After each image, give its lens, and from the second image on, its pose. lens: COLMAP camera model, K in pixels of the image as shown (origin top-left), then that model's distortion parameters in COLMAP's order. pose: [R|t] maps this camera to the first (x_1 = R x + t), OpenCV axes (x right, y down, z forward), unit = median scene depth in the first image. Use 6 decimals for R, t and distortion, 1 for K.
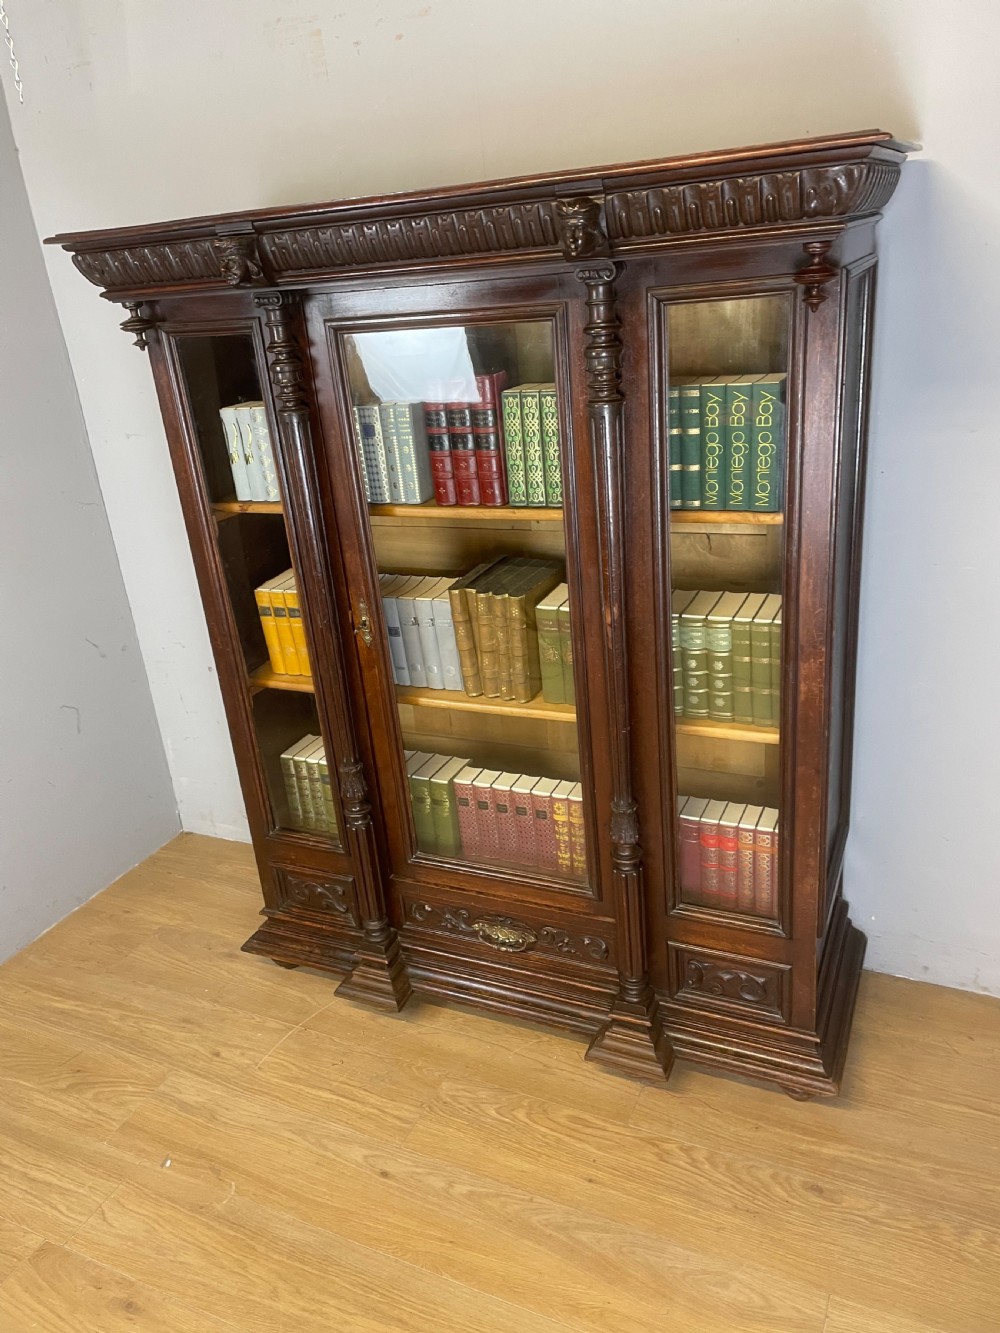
lens RADIAL K [[1010.1, 0, 496.0], [0, 1010.1, 657.7], [0, 0, 1]] dist [0.094708, -0.122242]
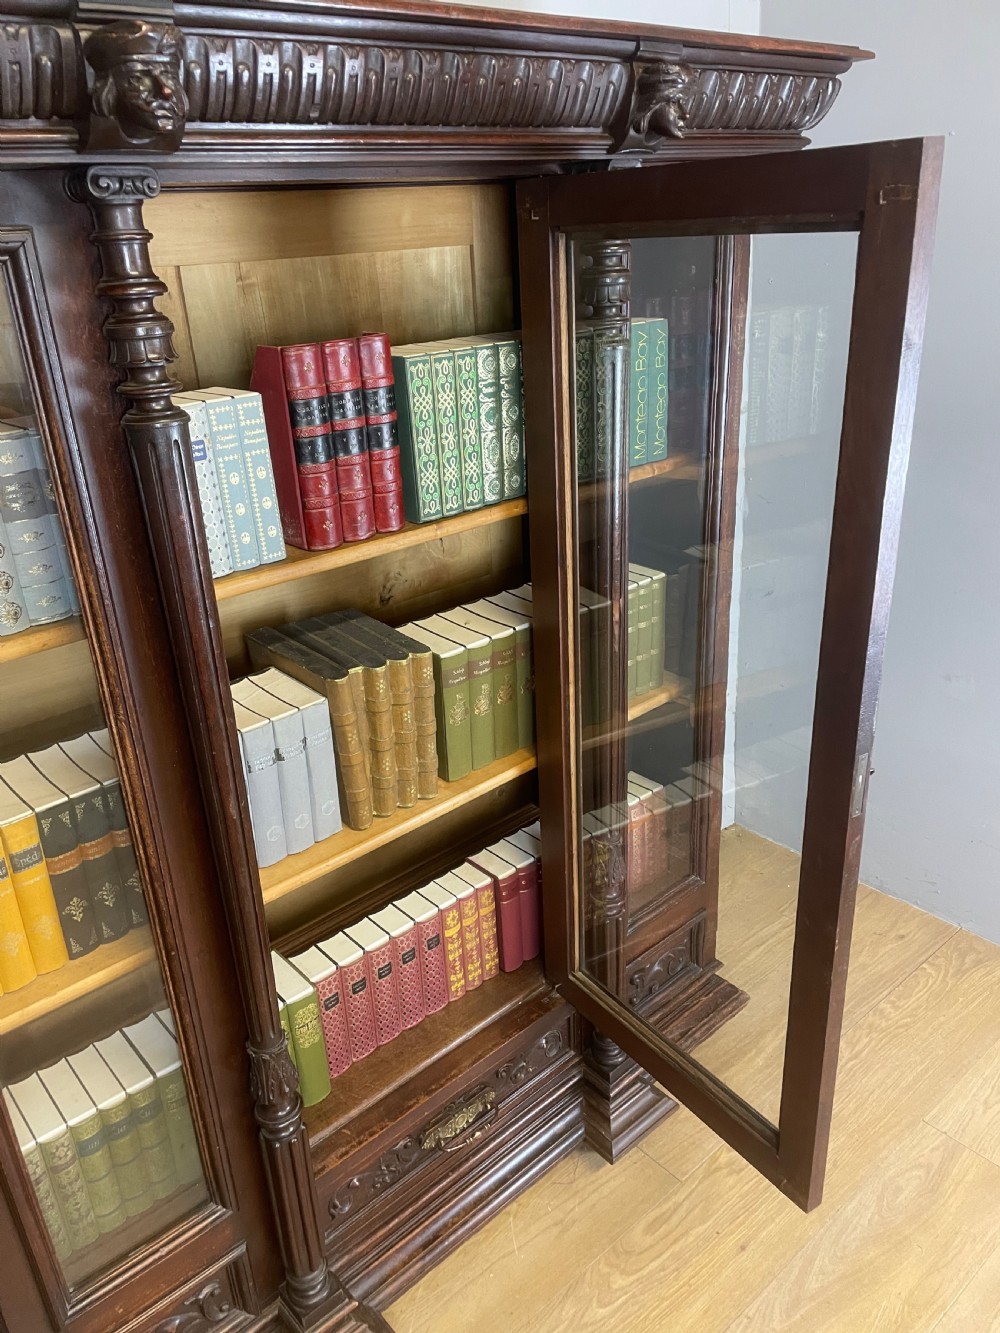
lens RADIAL K [[1008.6, 0, 486.7], [0, 1008.6, 666.8], [0, 0, 1]] dist [0.094640, -0.122298]
pose [[0.411657, -0.298848, 0.860946, -0.570716], [0.358355, 0.921685, 0.148586, -0.139469], [-0.837926, 0.247358, 0.486512, 0.617498]]
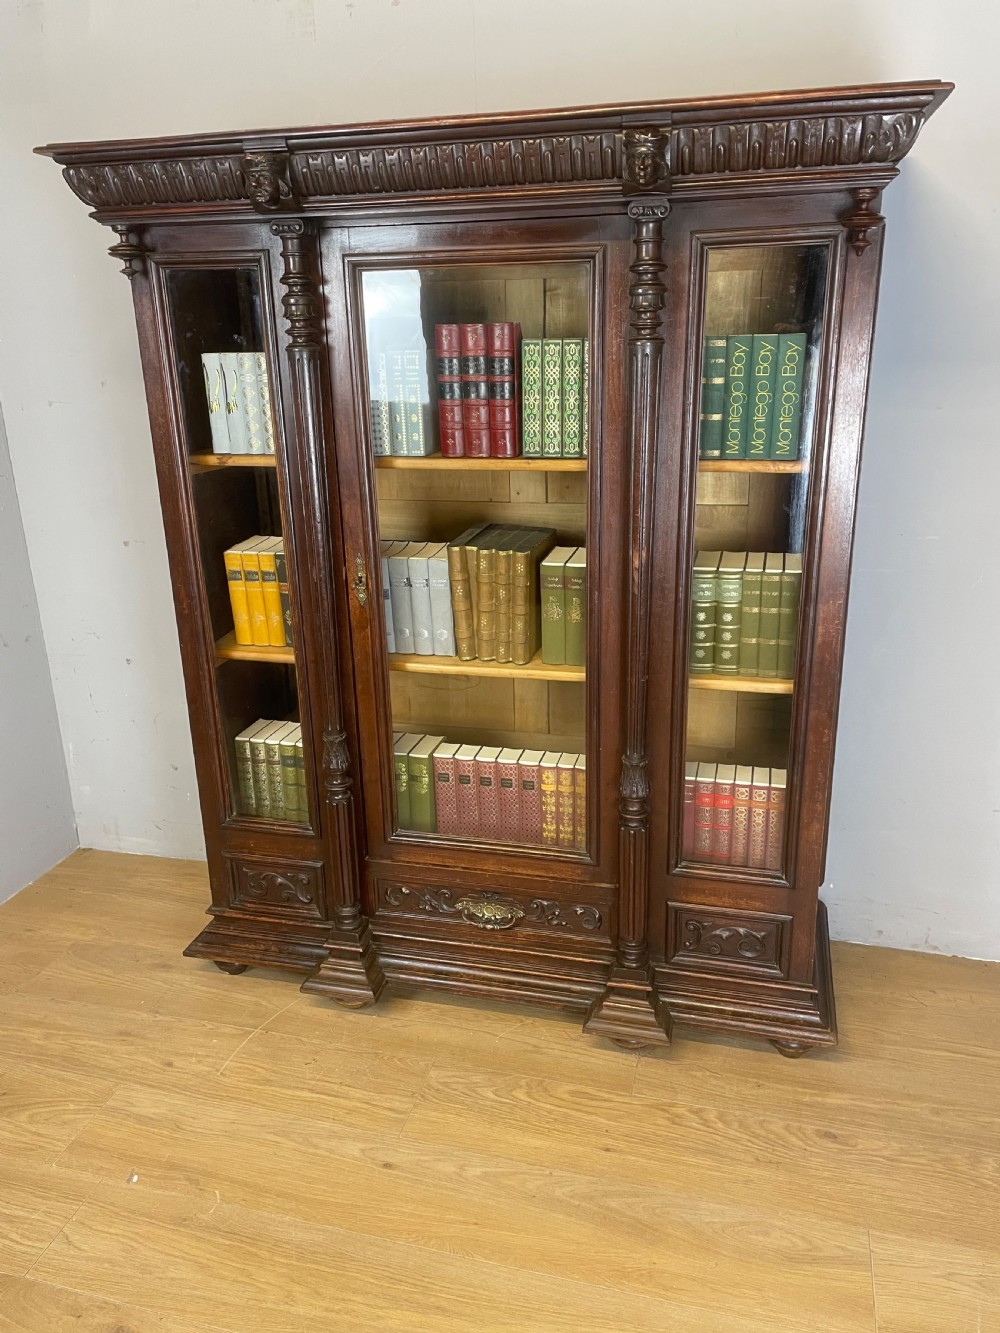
lens RADIAL K [[1009.9, 0, 507.5], [0, 1009.9, 654.7], [0, 0, 1]] dist [0.094861, -0.119978]
pose [[0.981249, 0.007778, 0.192585, -0.182539], [0.006035, 0.997456, -0.071031, 0.109203], [-0.192648, 0.070861, 0.978706, 0.040271]]
